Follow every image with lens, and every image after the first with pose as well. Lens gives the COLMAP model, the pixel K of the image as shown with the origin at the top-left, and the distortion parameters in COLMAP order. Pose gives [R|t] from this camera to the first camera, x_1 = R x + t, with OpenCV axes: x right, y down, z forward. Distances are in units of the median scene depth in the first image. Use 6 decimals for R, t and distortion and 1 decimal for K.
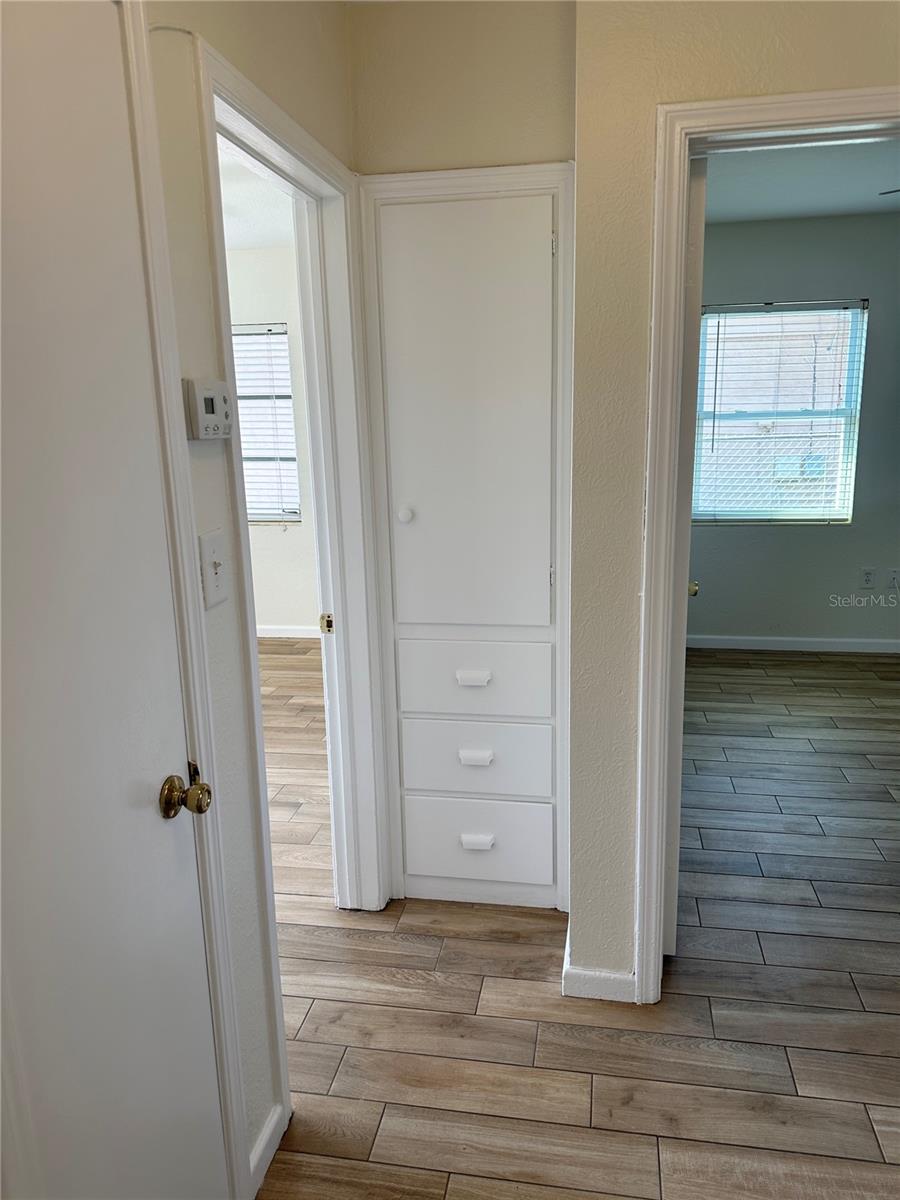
lens RADIAL K [[844.1, 0, 457.9], [0, 844.1, 596.9], [0, 0, 1]] dist [0.038120, -0.046925]
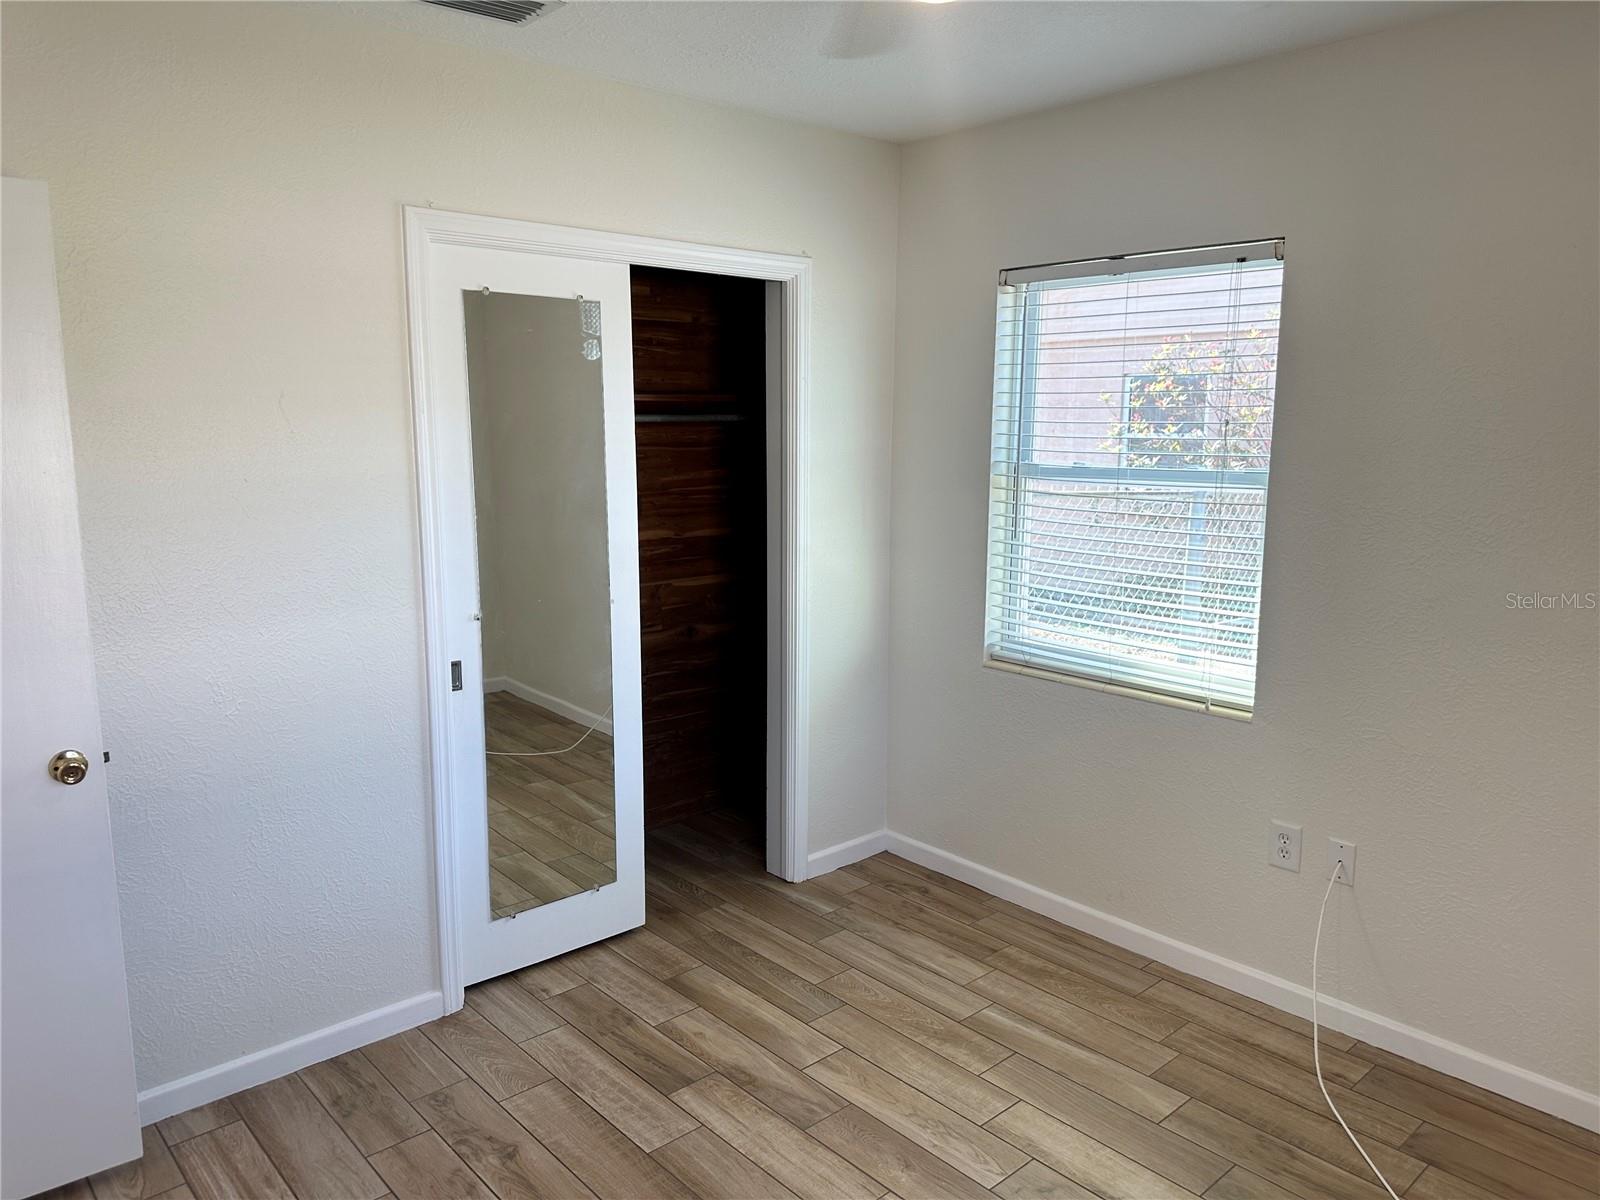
lens RADIAL K [[1125.5, 0, 807.0], [0, 1125.5, 594.9], [0, 0, 1]] dist [0.038120, -0.046925]
pose [[0.791113, 0.120964, -0.599589, 0.638813], [-0.151482, 0.988460, -0.000452, -0.117399], [0.592615, 0.091185, 0.800308, 0.365749]]
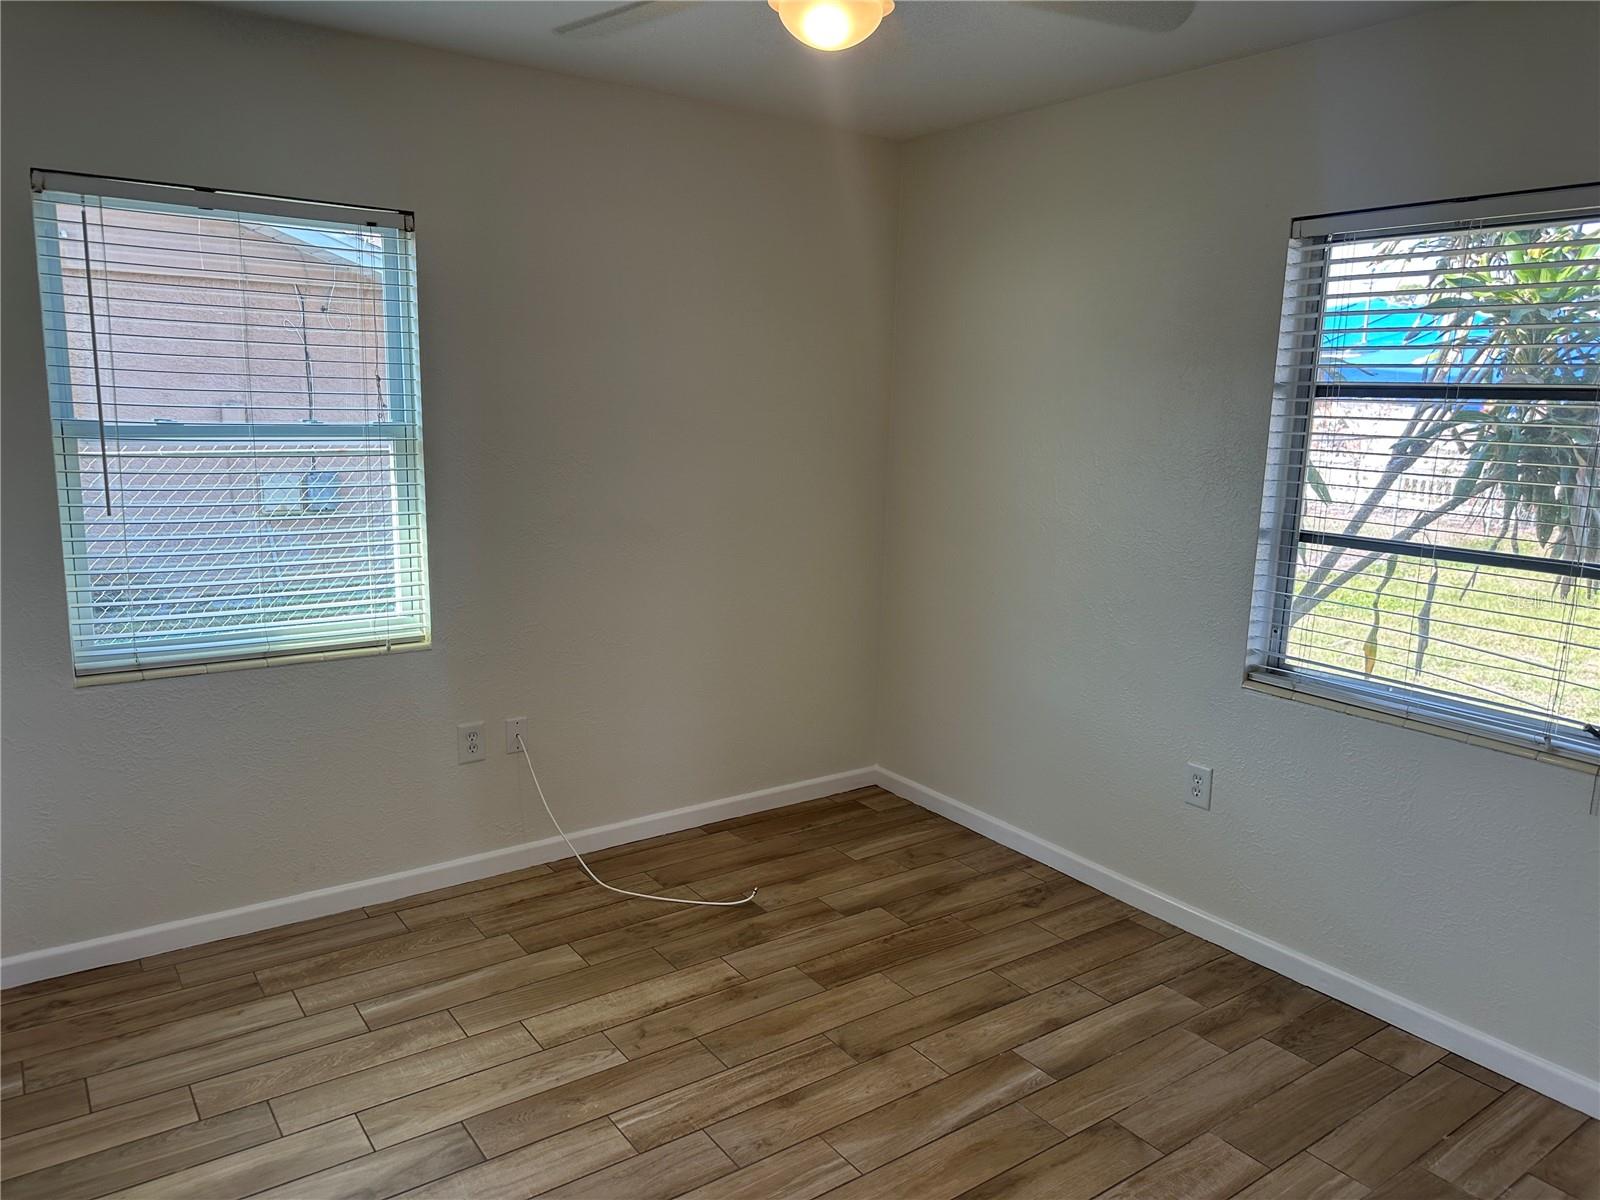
lens RADIAL K [[1125.5, 0, 797.8], [0, 1125.5, 603.6], [0, 0, 1]] dist [0.038120, -0.046925]
pose [[0.699920, -0.092188, 0.708247, 0.137094], [0.114287, 0.993313, 0.016350, -0.098651], [-0.705019, 0.069499, 0.705775, 0.361308]]
